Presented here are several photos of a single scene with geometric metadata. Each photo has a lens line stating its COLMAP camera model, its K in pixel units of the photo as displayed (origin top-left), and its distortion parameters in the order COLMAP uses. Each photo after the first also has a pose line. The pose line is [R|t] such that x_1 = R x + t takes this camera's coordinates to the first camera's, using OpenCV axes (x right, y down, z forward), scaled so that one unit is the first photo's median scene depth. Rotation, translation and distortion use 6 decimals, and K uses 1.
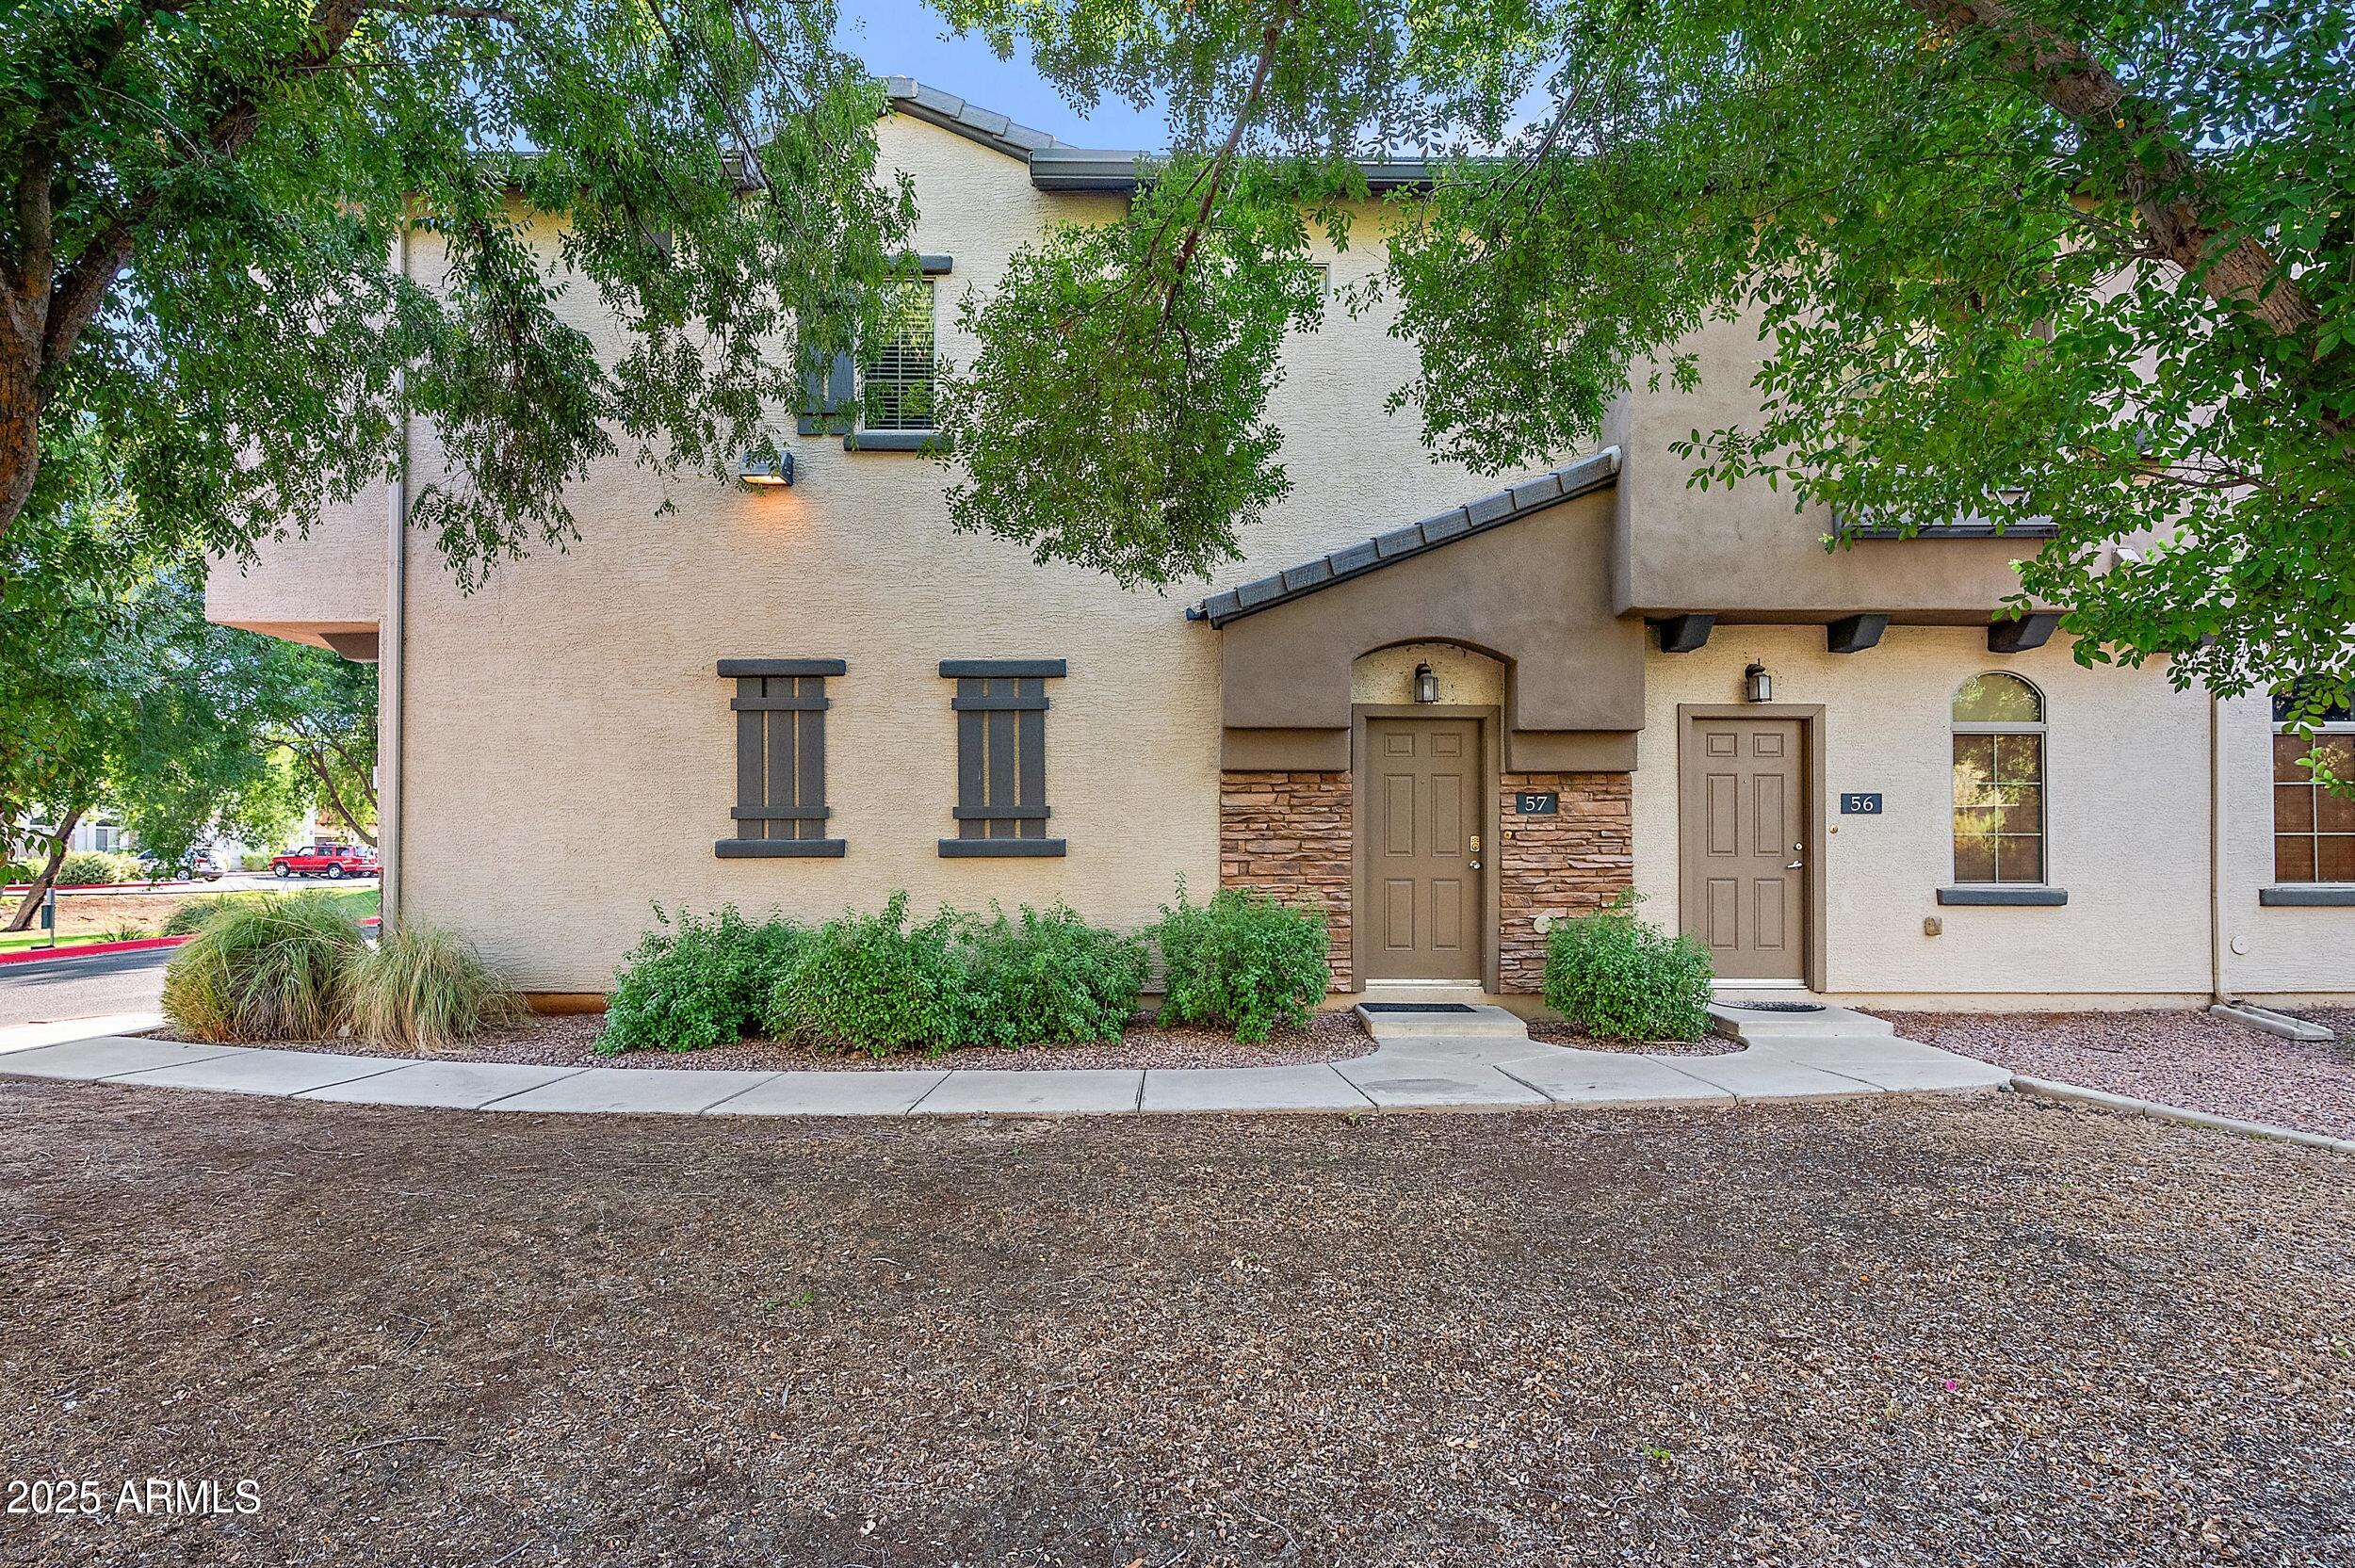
lens RADIAL K [[1269.1, 0, 1177.5], [0, 1269.1, 784.0], [0, 0, 1]] dist [-0.001509, -0.000272]
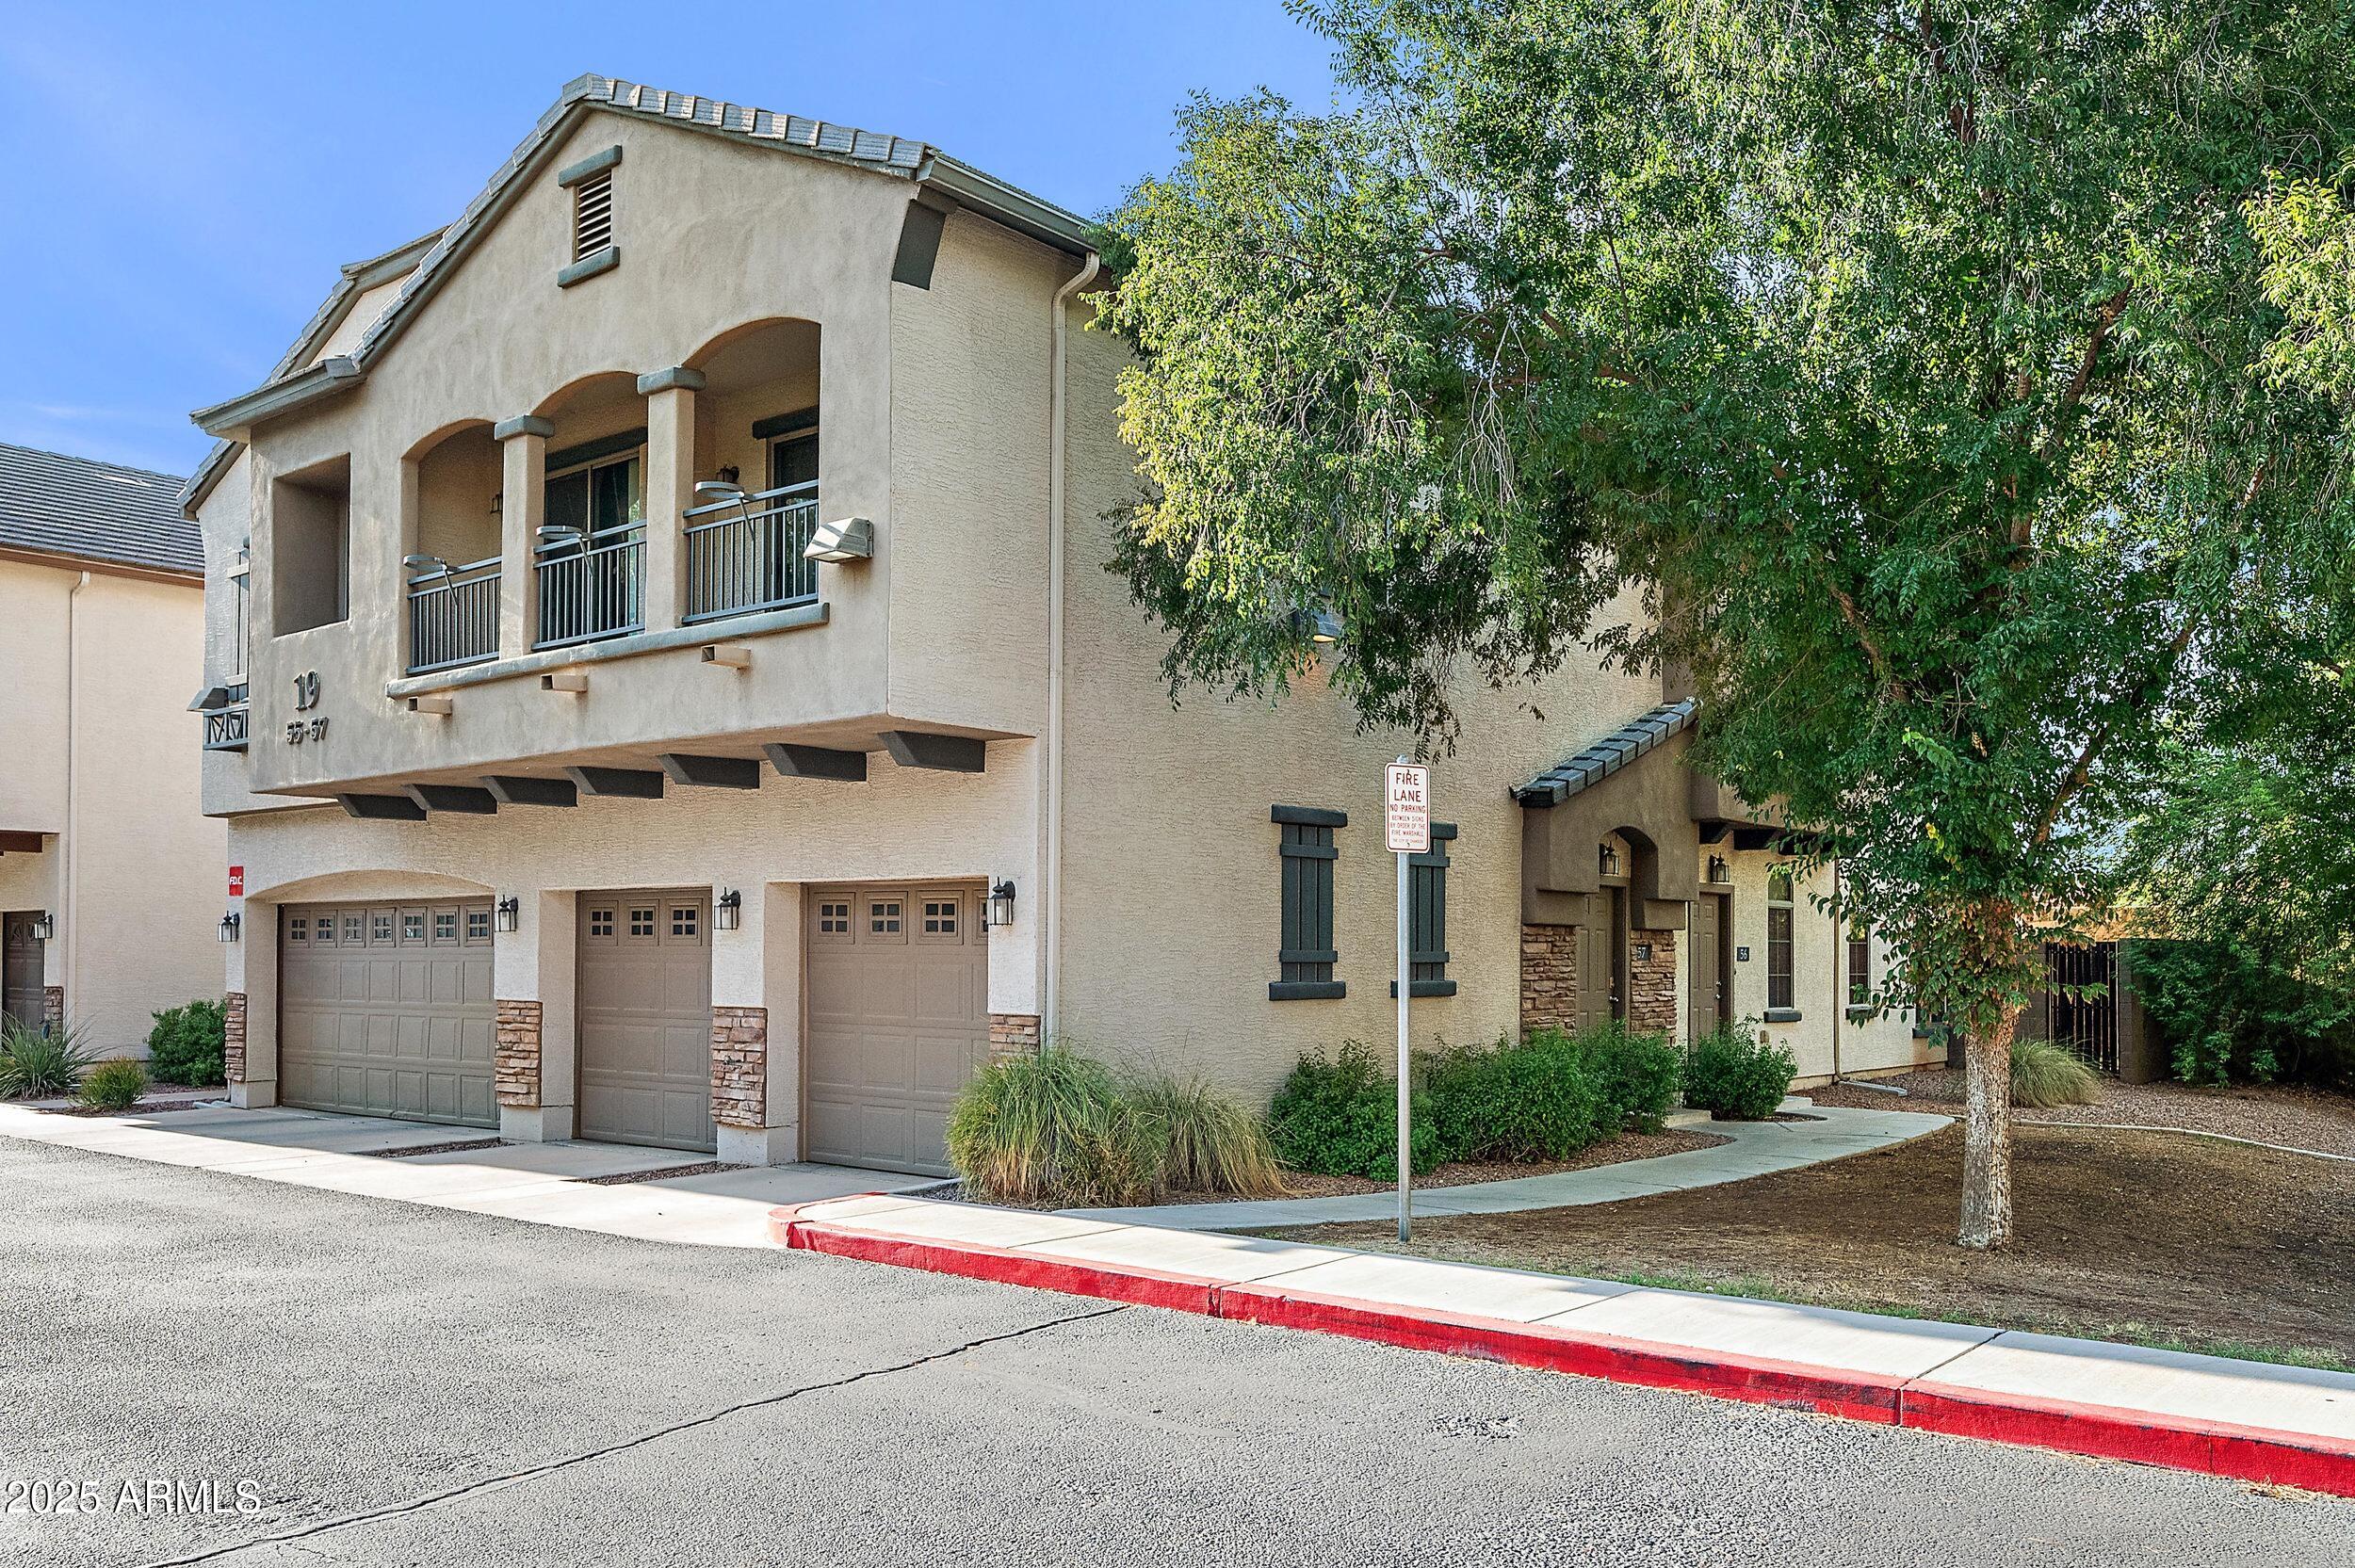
lens RADIAL K [[1861.0, 0, 1177.5], [0, 1861.0, 784.0], [0, 0, 1]] dist [-0.002605, 0.000086]
pose [[0.643479, 0.075996, 0.761682, -1.549187], [-0.020891, 0.996432, -0.081769, 0.008910], [-0.765178, 0.036704, 0.642771, 0.099551]]
